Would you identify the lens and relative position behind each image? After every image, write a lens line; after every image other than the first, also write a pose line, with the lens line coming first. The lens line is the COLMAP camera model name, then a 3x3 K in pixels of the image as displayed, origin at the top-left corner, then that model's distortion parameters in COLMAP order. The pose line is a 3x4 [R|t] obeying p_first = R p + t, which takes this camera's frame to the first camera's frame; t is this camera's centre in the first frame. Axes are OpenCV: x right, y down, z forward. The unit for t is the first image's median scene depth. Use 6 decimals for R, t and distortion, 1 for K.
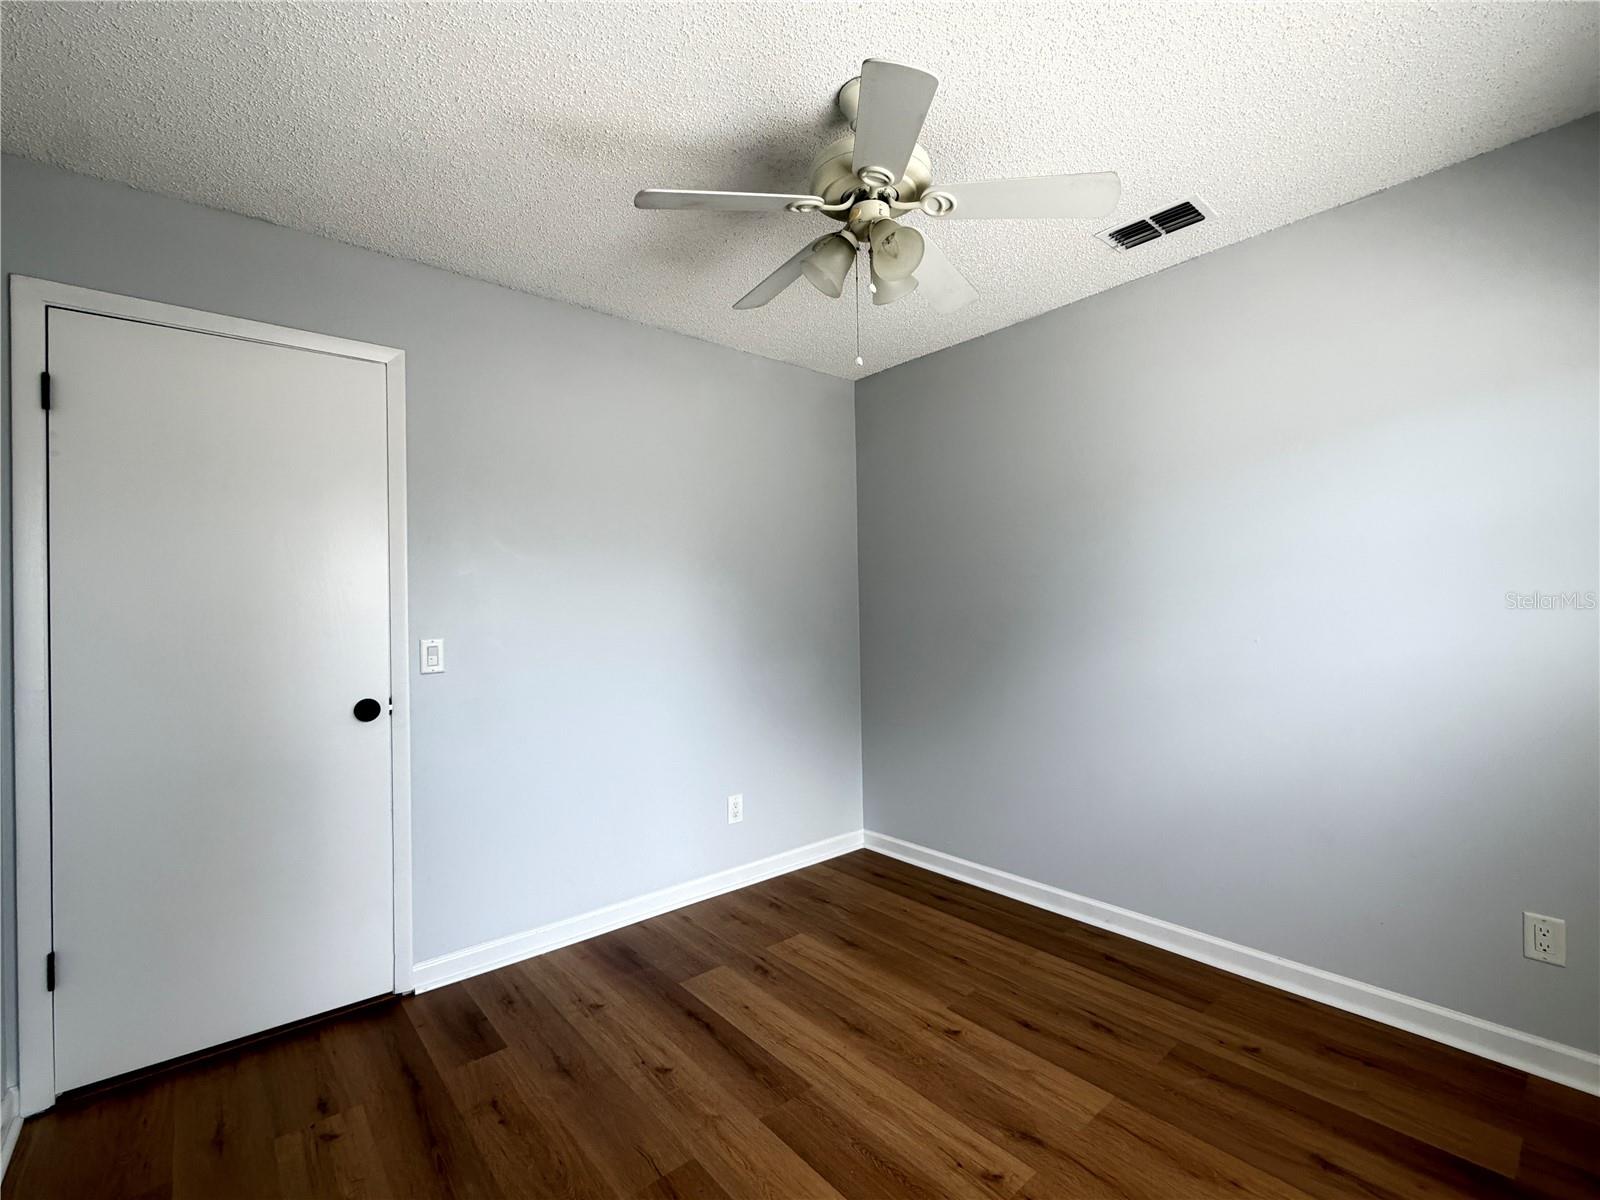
lens RADIAL K [[707.4, 0, 782.0], [0, 707.4, 592.5], [0, 0, 1]] dist [-0.010941, 0.000162]
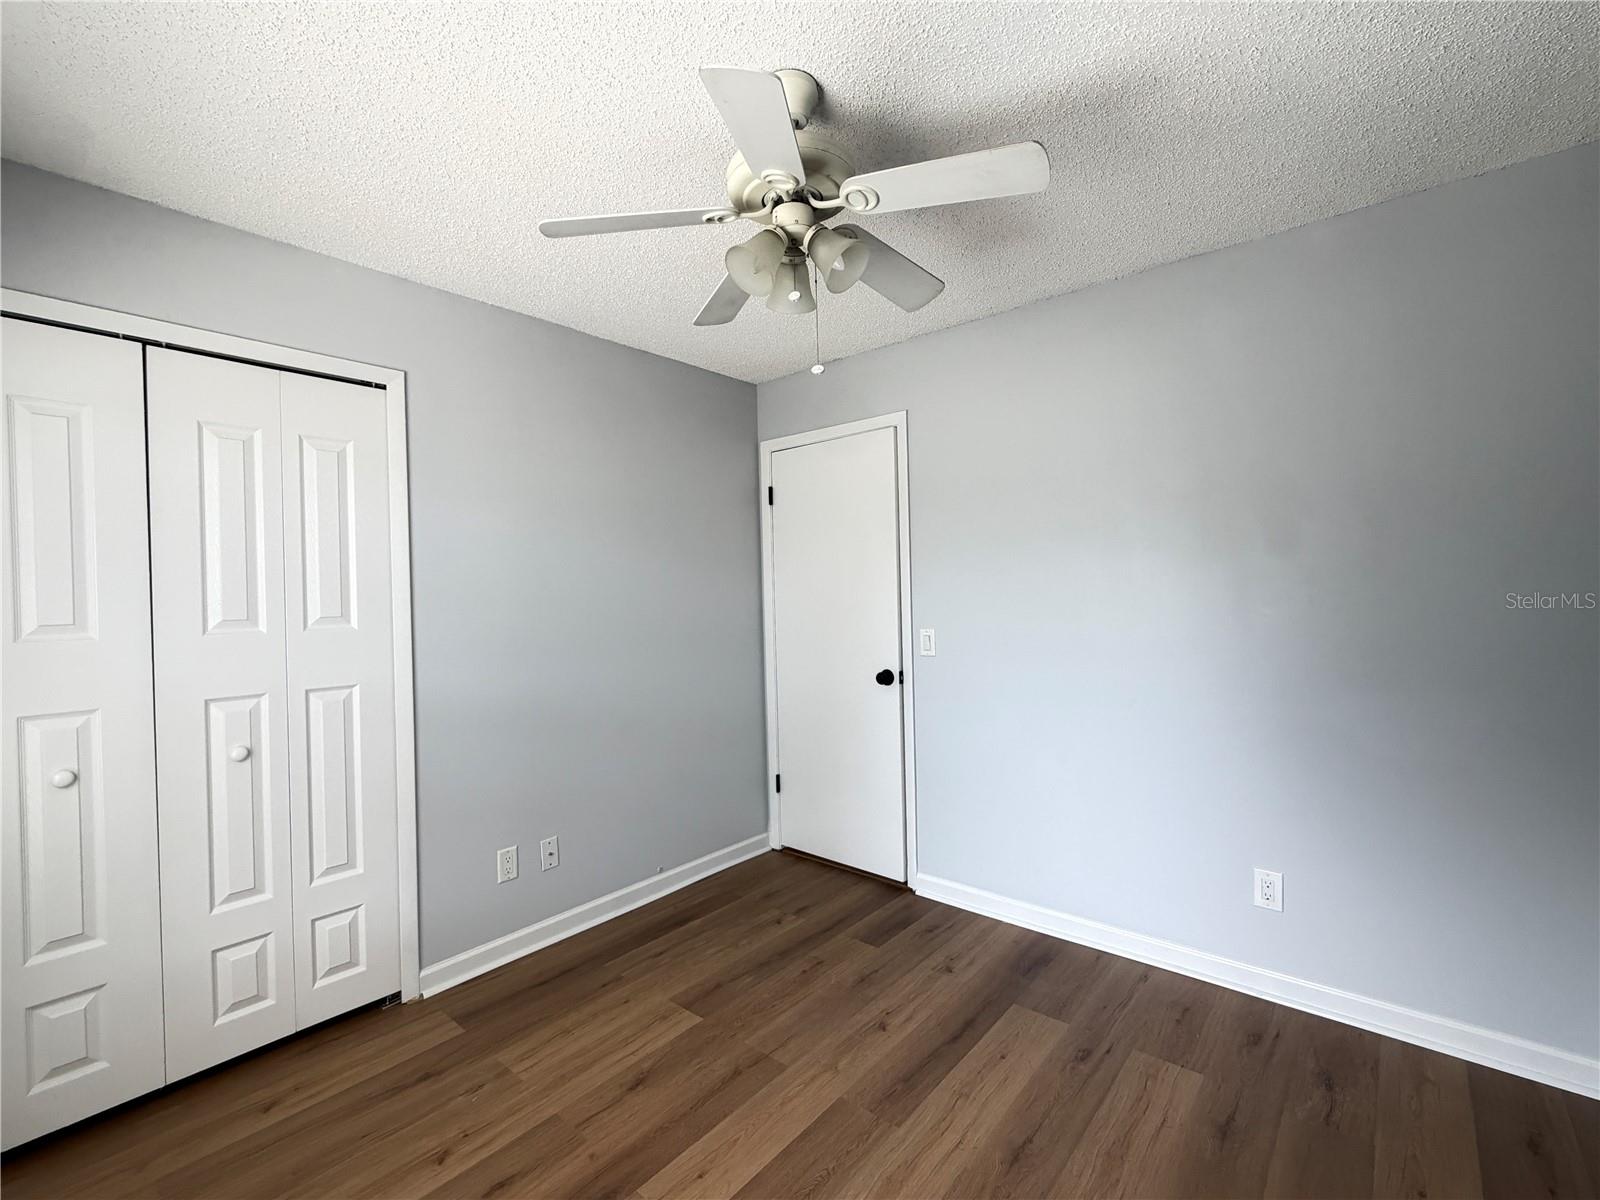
lens RADIAL K [[698.8, 0, 801.9], [0, 698.8, 598.5], [0, 0, 1]] dist [0.001236, 0.000138]
pose [[0.175169, 0.022071, -0.984291, 0.792582], [0.043990, 0.998575, 0.030220, -0.042928], [0.983555, -0.048592, 0.173948, 0.624057]]
